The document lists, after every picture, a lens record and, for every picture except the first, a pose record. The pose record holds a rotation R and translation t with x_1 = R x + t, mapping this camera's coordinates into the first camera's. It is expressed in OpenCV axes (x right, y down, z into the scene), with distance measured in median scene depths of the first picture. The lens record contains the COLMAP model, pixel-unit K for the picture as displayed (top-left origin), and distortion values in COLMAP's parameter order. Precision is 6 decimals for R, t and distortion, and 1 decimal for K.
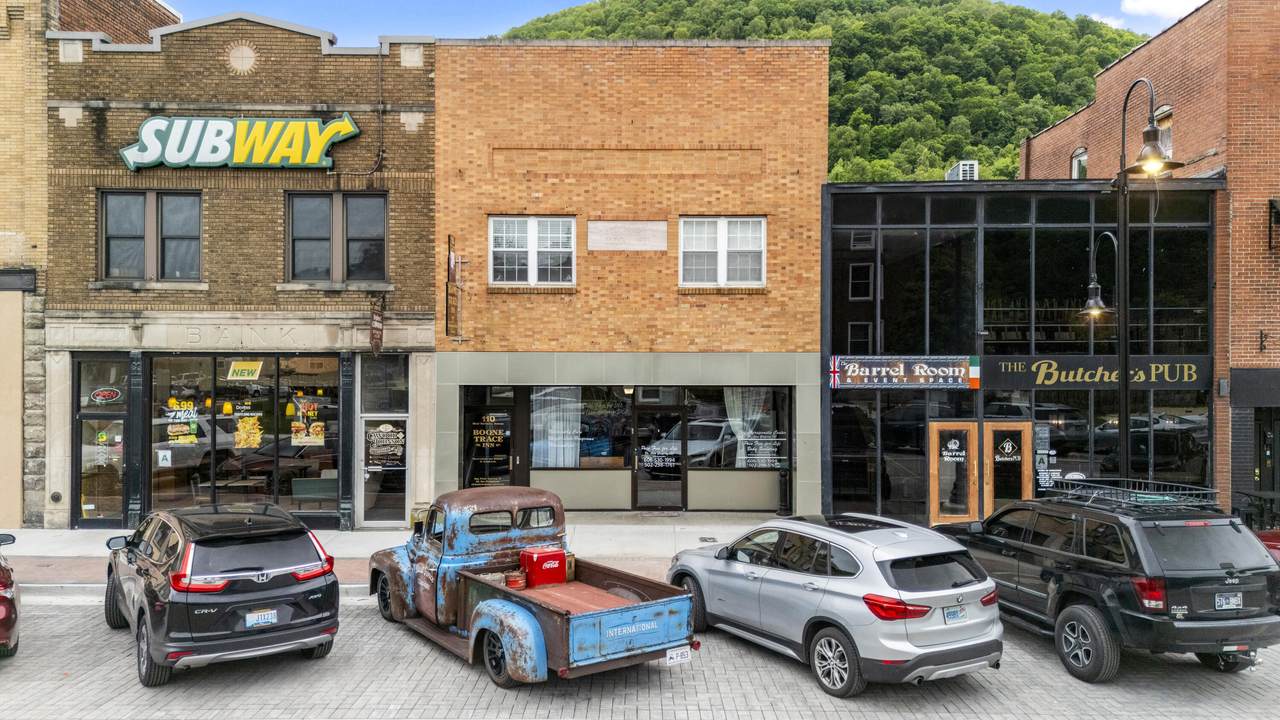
lens RADIAL K [[952.7, 0, 640.0], [0, 952.7, 360.4], [0, 0, 1]] dist [0.021164, -0.012603]
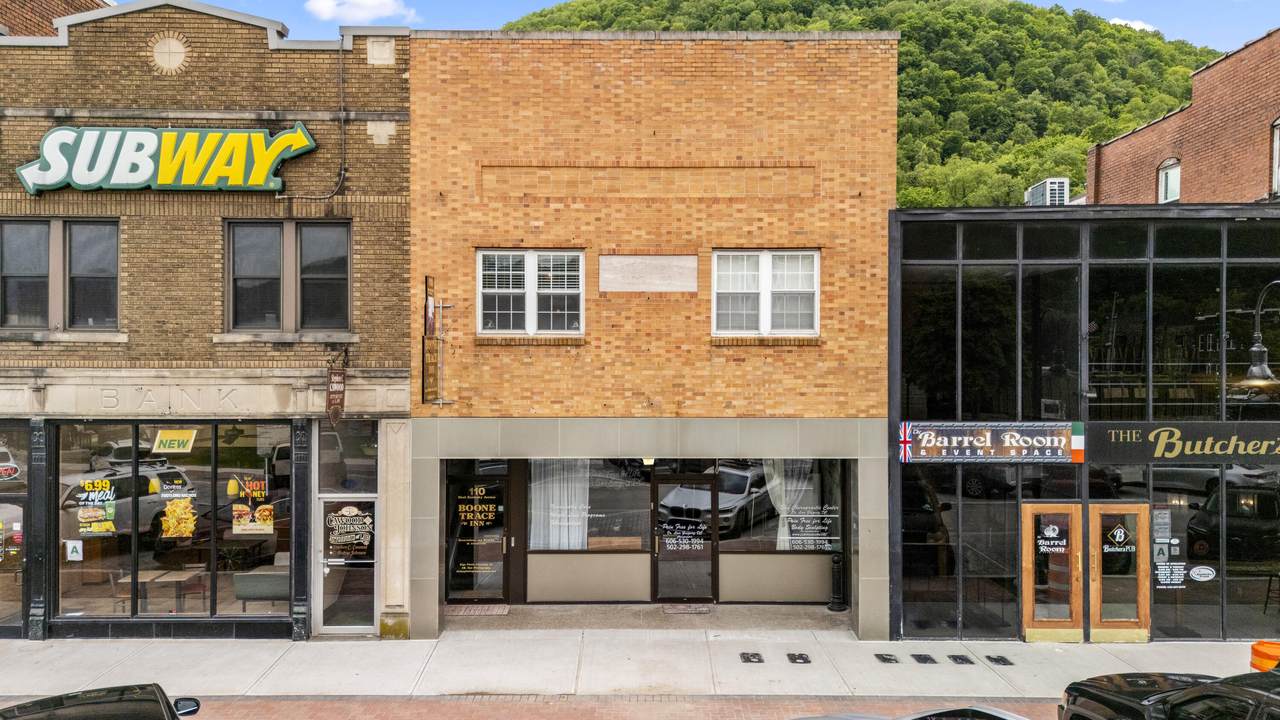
lens RADIAL K [[952.7, 0, 639.6], [0, 952.7, 357.2], [0, 0, 1]] dist [0.021164, -0.012603]
pose [[0.999990, -0.001231, 0.004275, -0.024235], [0.001224, 0.999998, 0.001566, -0.061371], [-0.004277, -0.001561, 0.999990, 0.191726]]
